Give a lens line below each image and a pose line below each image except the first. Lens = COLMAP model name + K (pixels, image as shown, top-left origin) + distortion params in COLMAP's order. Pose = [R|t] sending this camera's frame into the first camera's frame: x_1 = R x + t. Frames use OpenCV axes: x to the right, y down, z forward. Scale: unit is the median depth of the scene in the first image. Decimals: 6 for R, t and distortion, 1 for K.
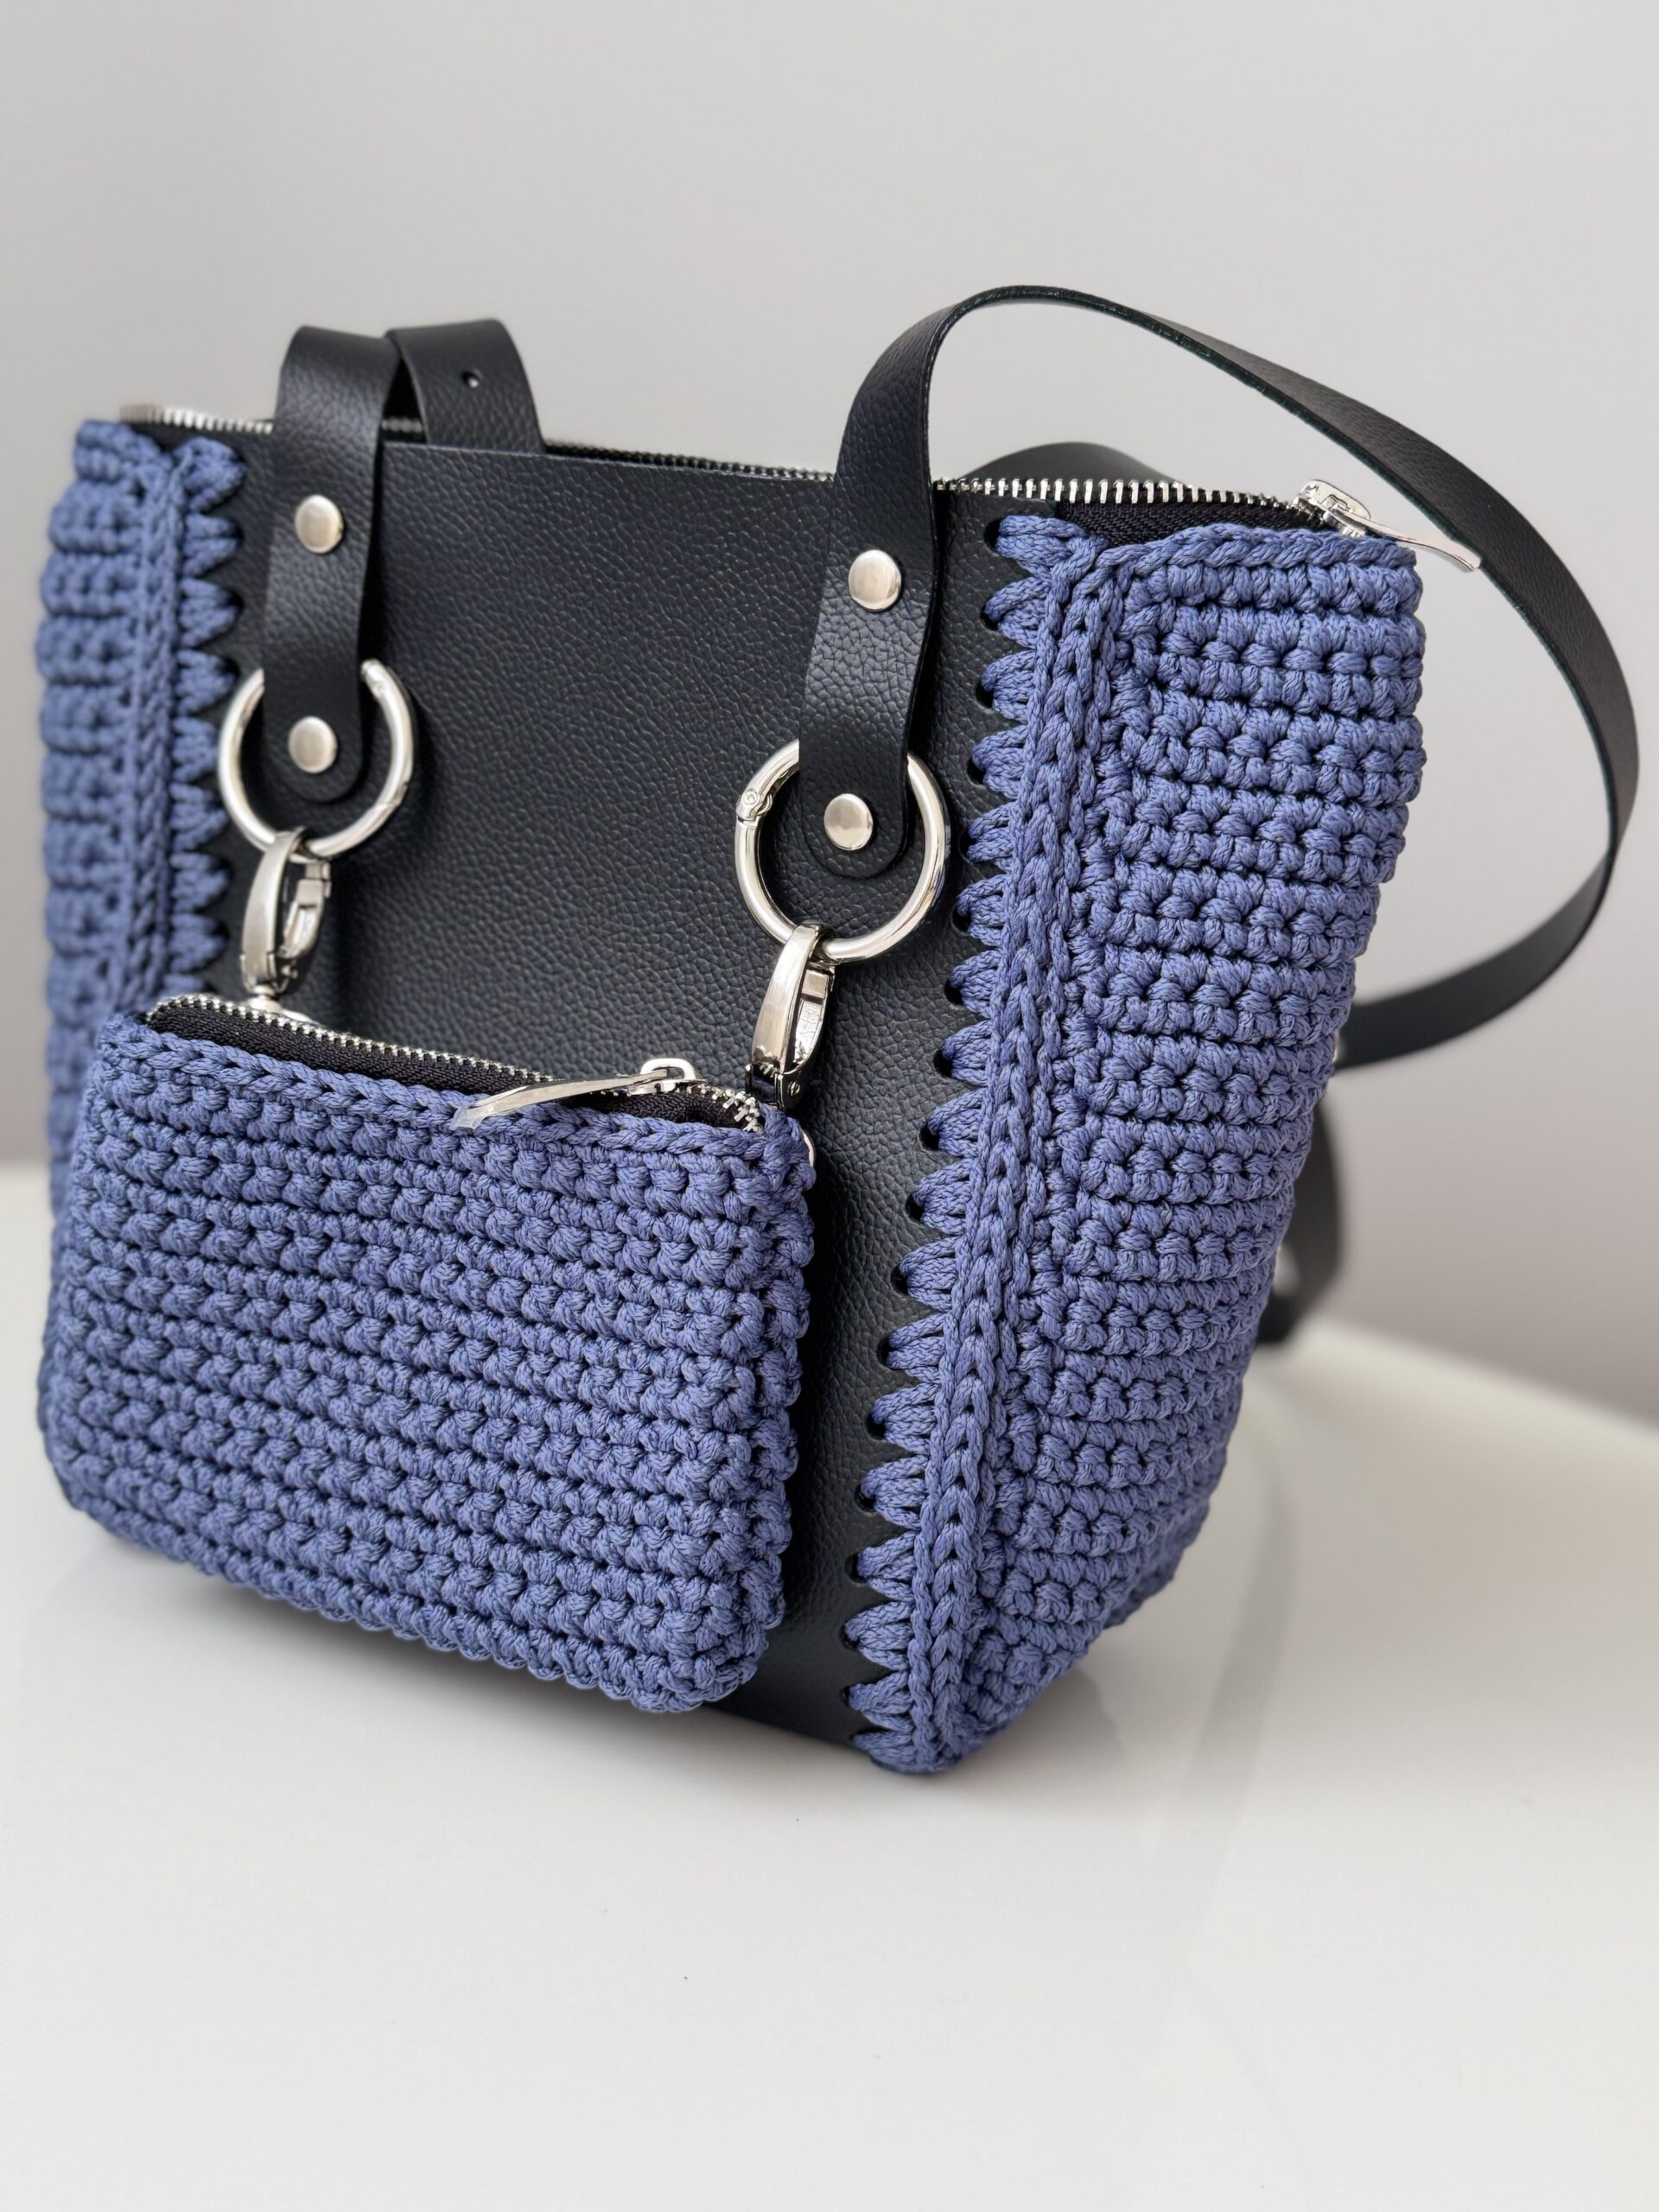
lens RADIAL K [[2636.1, 0, 818.7], [0, 2636.1, 1107.5], [0, 0, 1]] dist [0.053951, 0.000000]
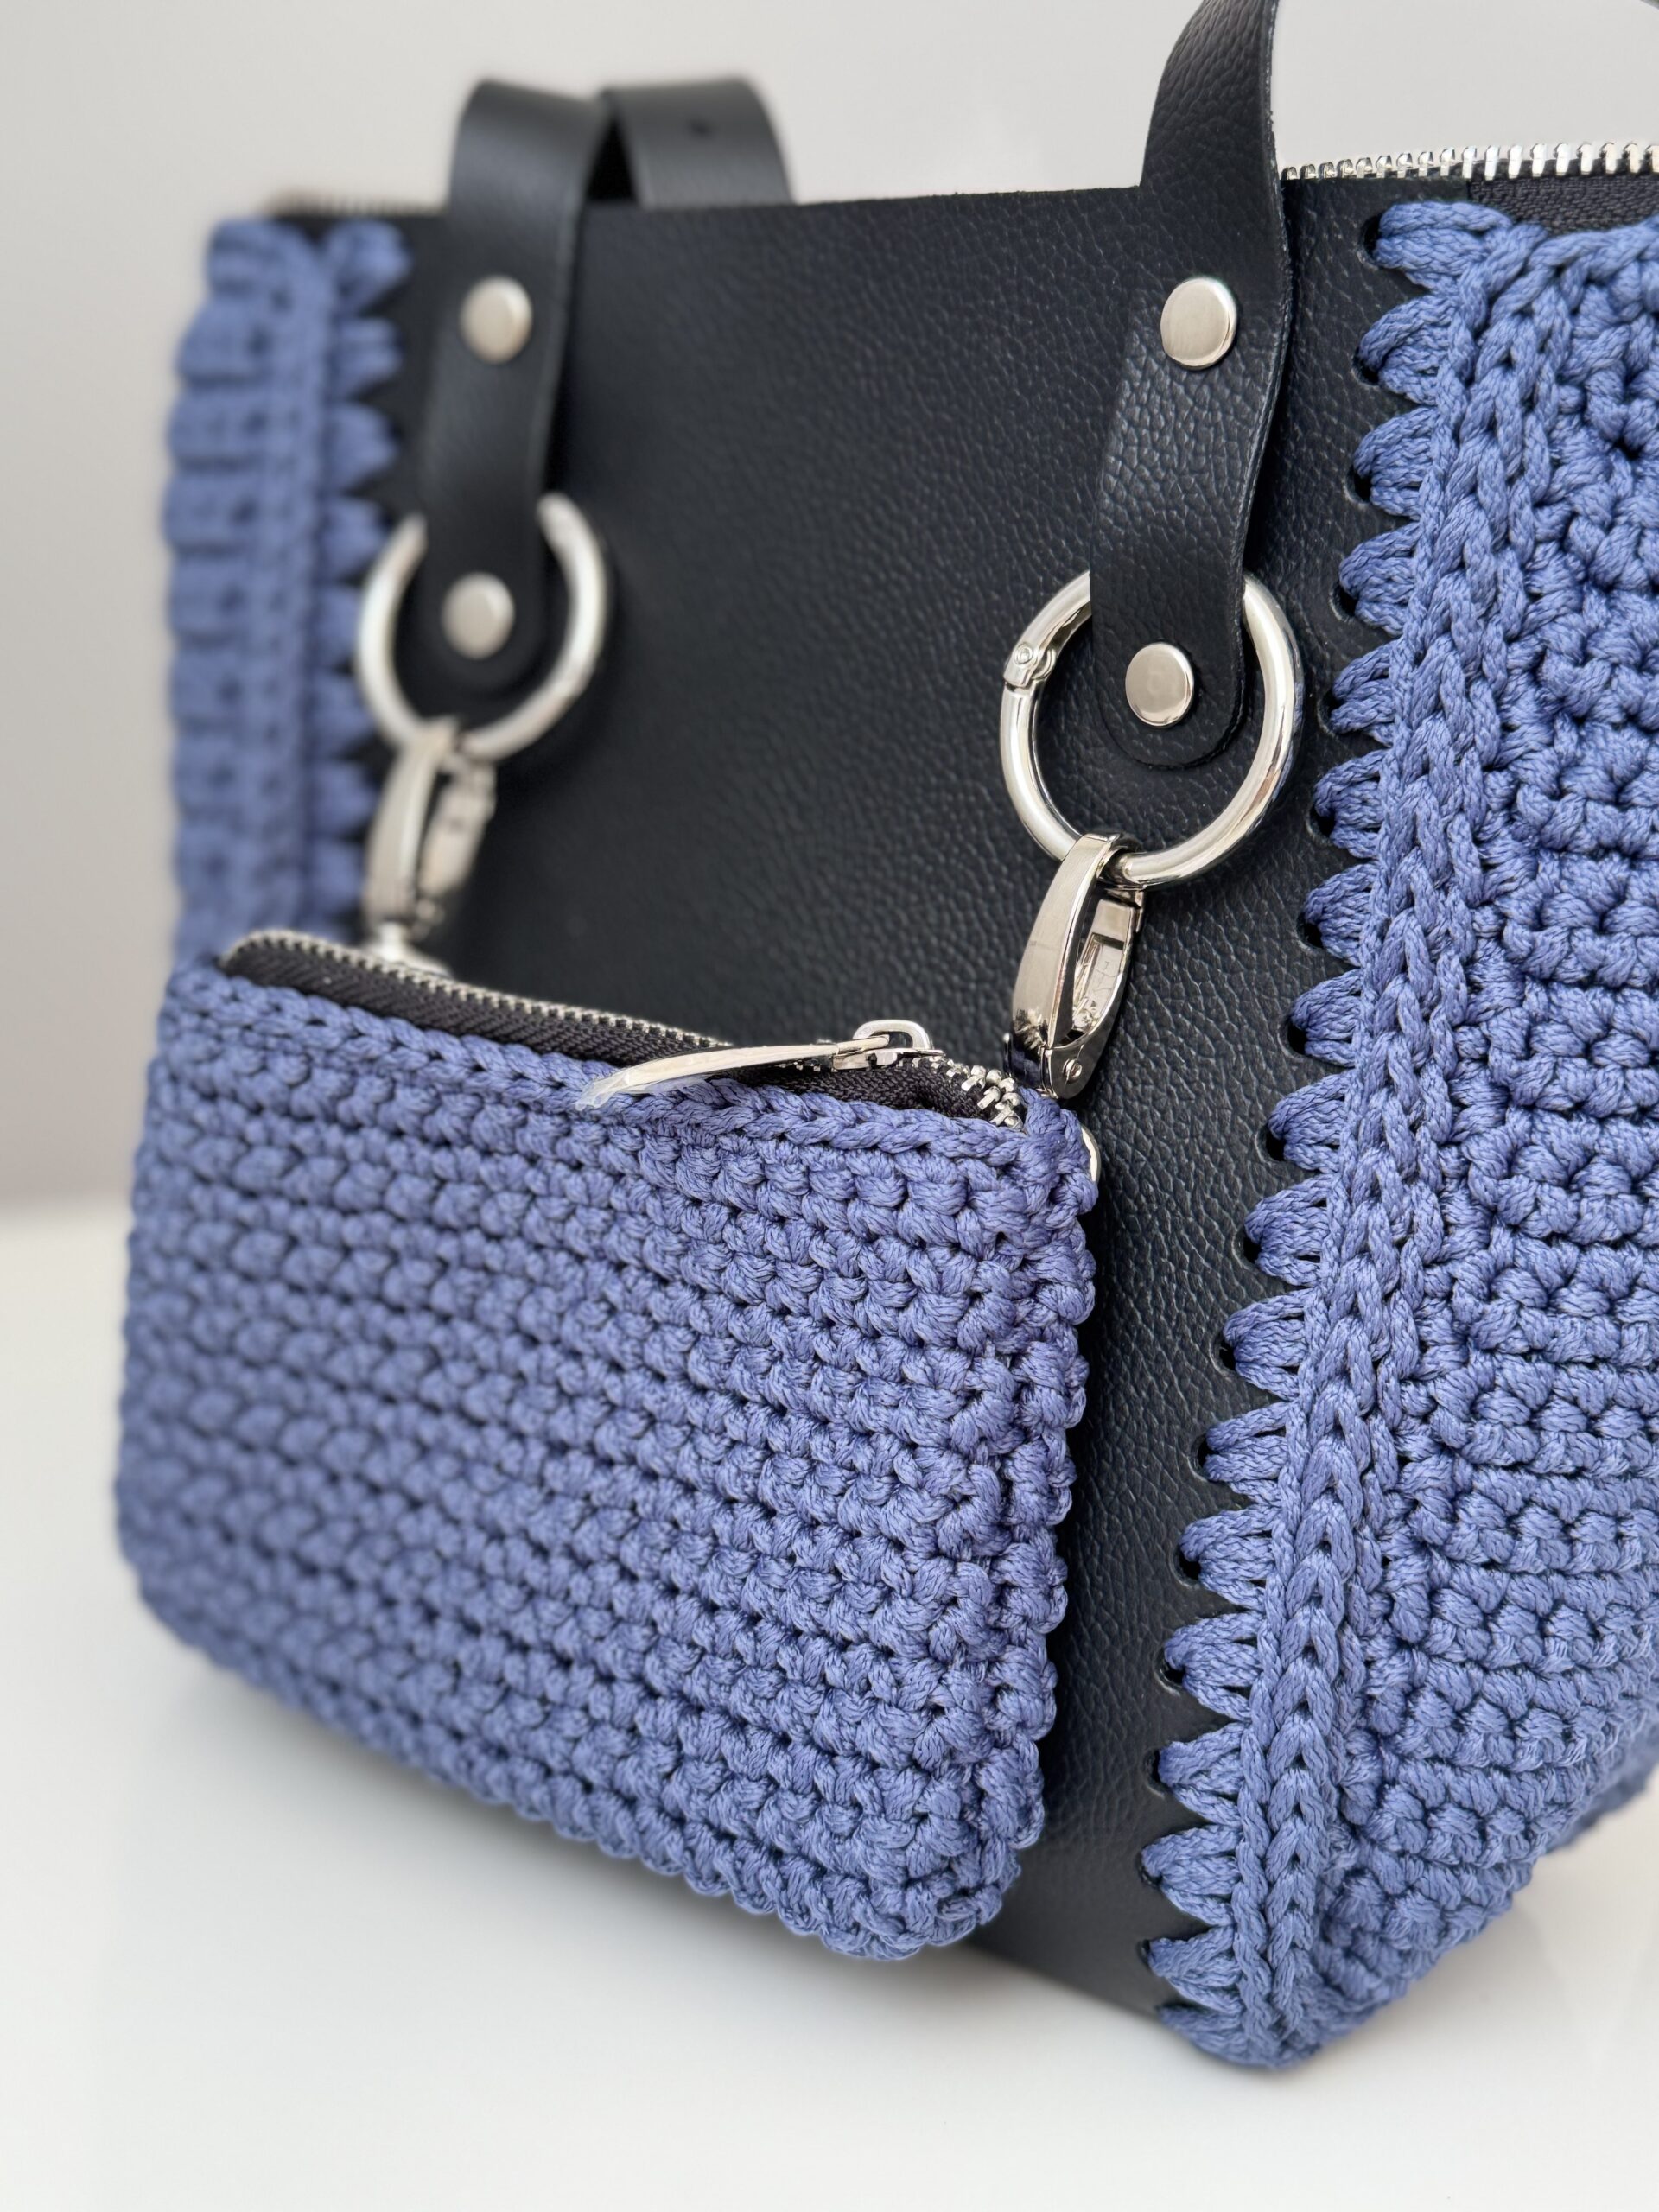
lens RADIAL K [[2636.1, 0, 806.7], [0, 2636.1, 1088.2], [0, 0, 1]] dist [0.053951, 0.000000]
pose [[0.980118, 0.018213, -0.197577, 0.058935], [-0.025006, 0.999177, -0.031943, 0.022473], [0.196833, 0.036248, 0.979767, 0.305236]]
